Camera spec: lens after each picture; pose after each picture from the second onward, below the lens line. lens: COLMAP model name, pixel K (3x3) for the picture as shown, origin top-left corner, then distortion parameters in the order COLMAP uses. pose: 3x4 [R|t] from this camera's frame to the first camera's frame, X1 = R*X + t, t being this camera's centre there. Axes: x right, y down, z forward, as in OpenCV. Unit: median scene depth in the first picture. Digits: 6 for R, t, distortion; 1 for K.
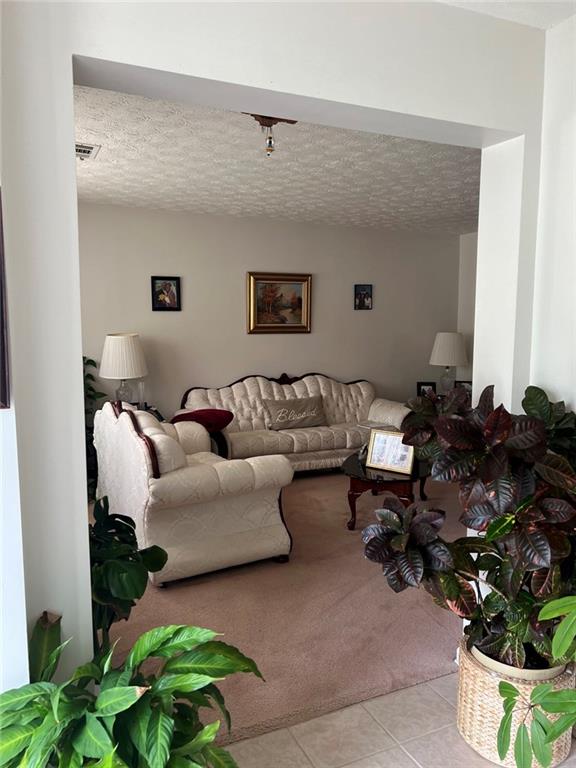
lens RADIAL K [[578.7, 0, 285.8], [0, 578.7, 385.2], [0, 0, 1]] dist [0.051781, -0.063332]
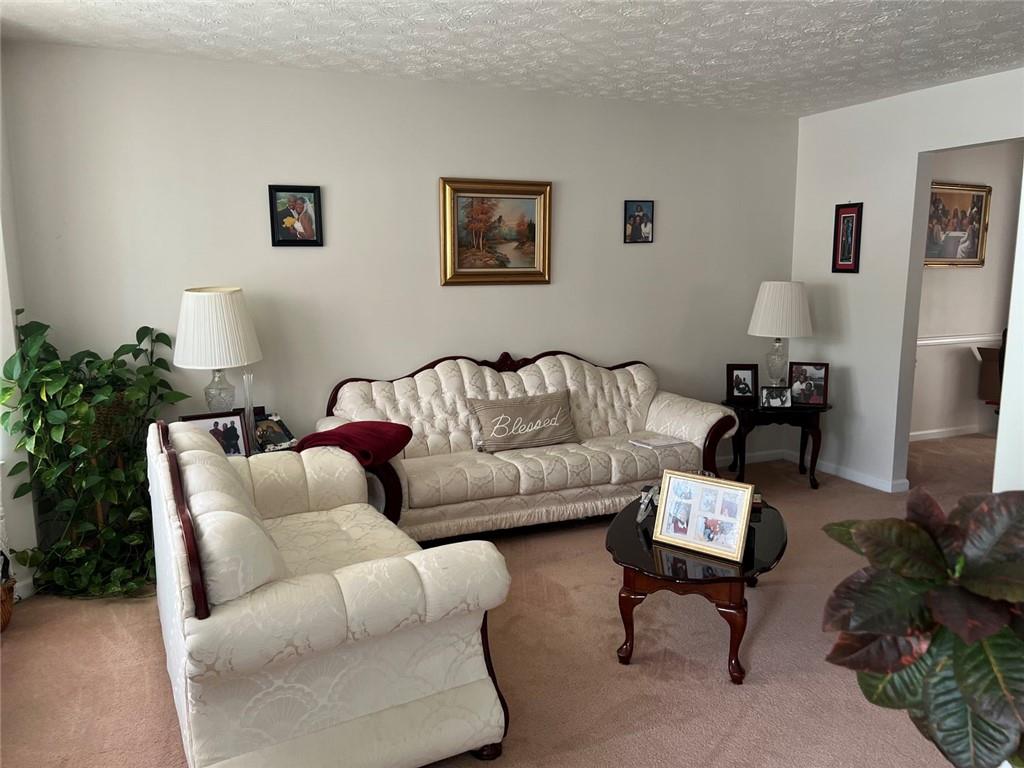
lens RADIAL K [[771.6, 0, 515.8], [0, 771.6, 384.3], [0, 0, 1]] dist [0.051781, -0.063332]
pose [[0.999971, -0.003185, -0.006861, 0.014582], [0.003503, 0.998899, 0.046778, -0.027154], [0.006704, -0.046800, 0.998882, 0.230351]]
